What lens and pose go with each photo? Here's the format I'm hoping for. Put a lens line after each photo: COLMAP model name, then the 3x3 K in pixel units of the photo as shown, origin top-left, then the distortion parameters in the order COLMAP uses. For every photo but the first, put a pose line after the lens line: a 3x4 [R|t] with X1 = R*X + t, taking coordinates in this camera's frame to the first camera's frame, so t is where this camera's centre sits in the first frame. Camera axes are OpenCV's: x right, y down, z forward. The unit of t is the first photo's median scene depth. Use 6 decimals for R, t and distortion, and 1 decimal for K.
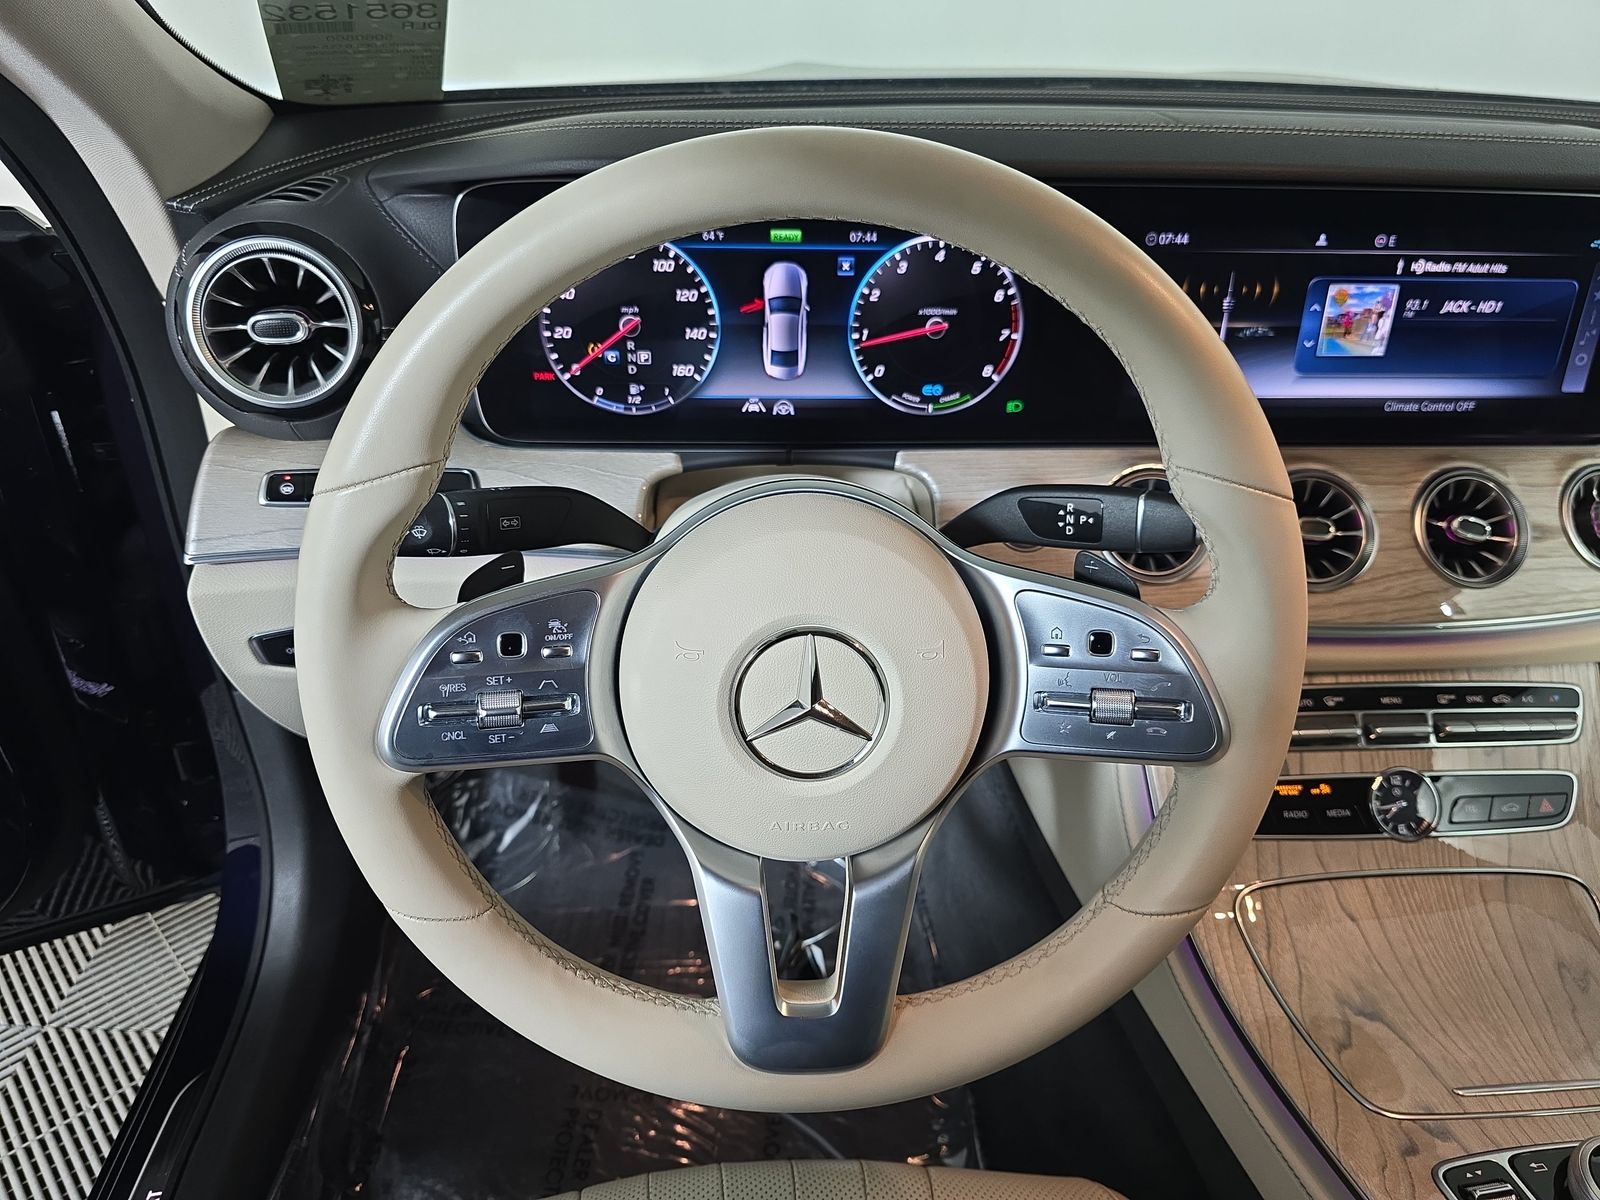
lens RADIAL K [[1082.6, 0, 800.0], [0, 1082.6, 600.0], [0, 0, 1]] dist [0.032170, -0.045499]
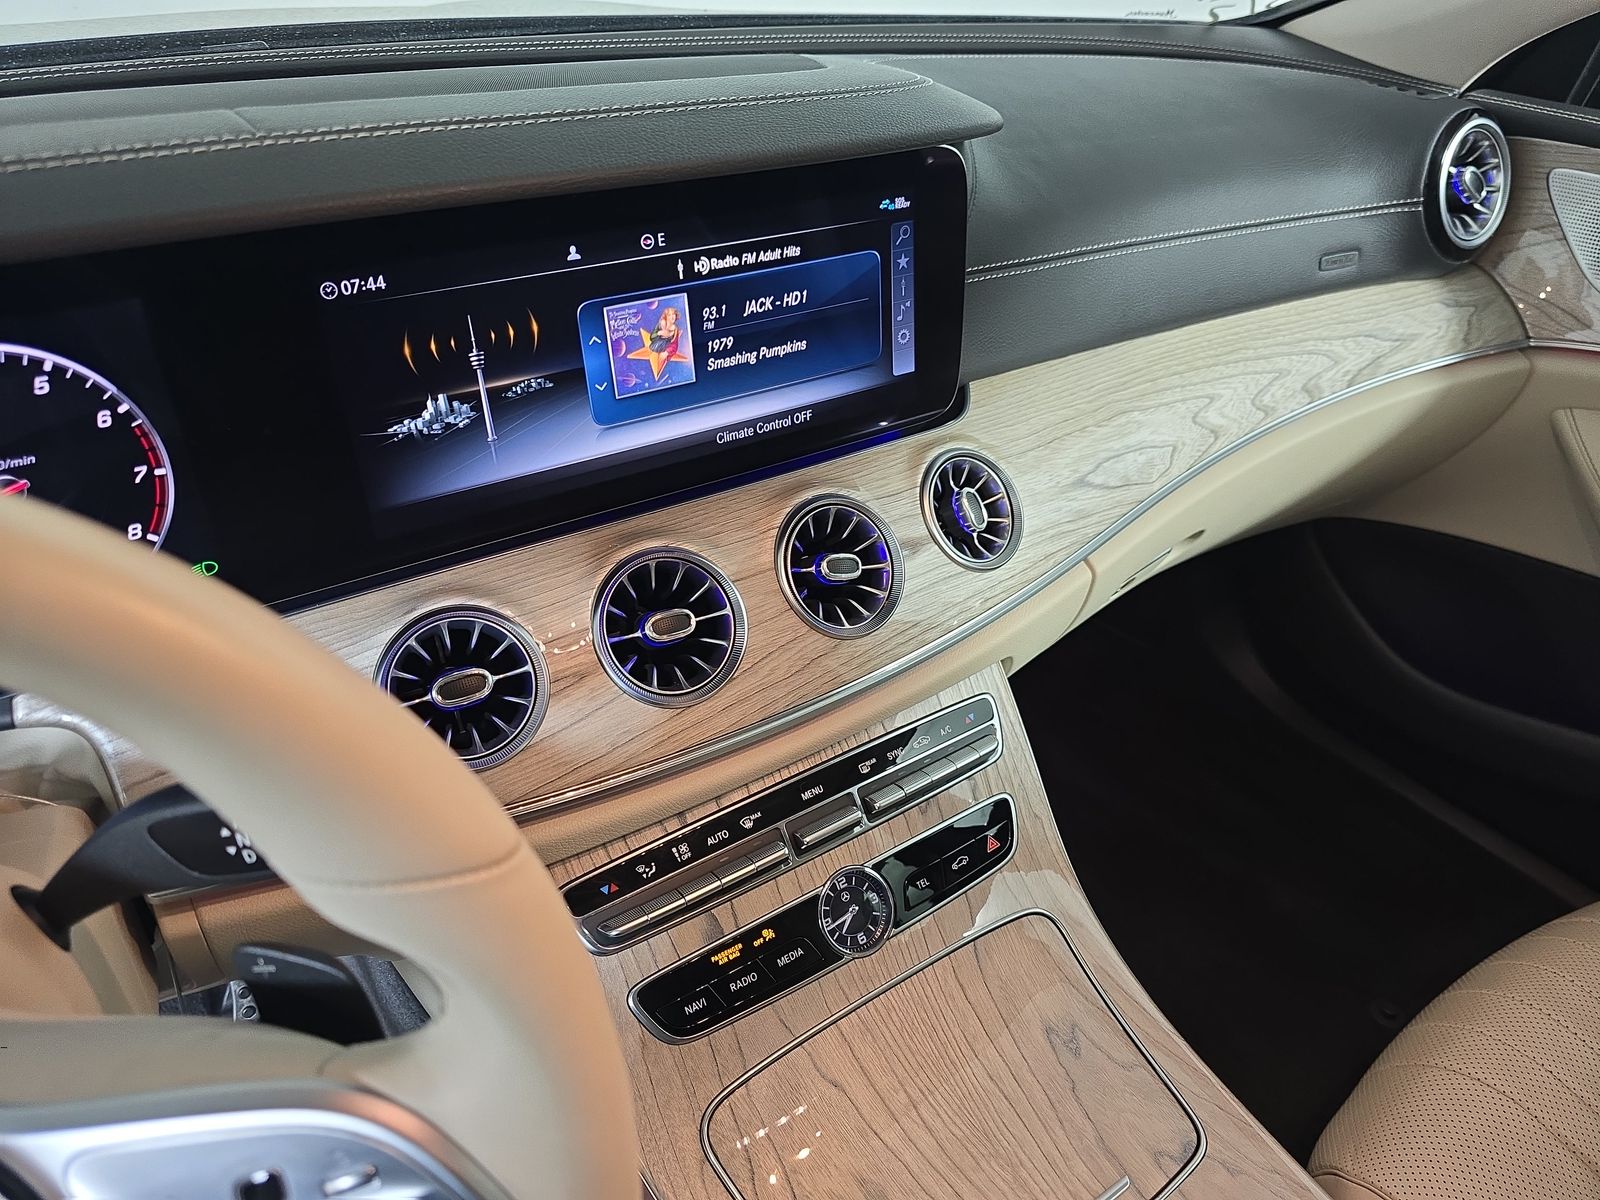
lens RADIAL K [[1065.9, 0, 800.0], [0, 1065.9, 600.0], [0, 0, 1]] dist [0.059522, -0.070821]
pose [[0.866633, -0.285201, 0.409400, 0.241950], [0.257808, 0.958468, 0.121962, -0.150356], [-0.427180, -0.000150, 0.904167, 0.265238]]
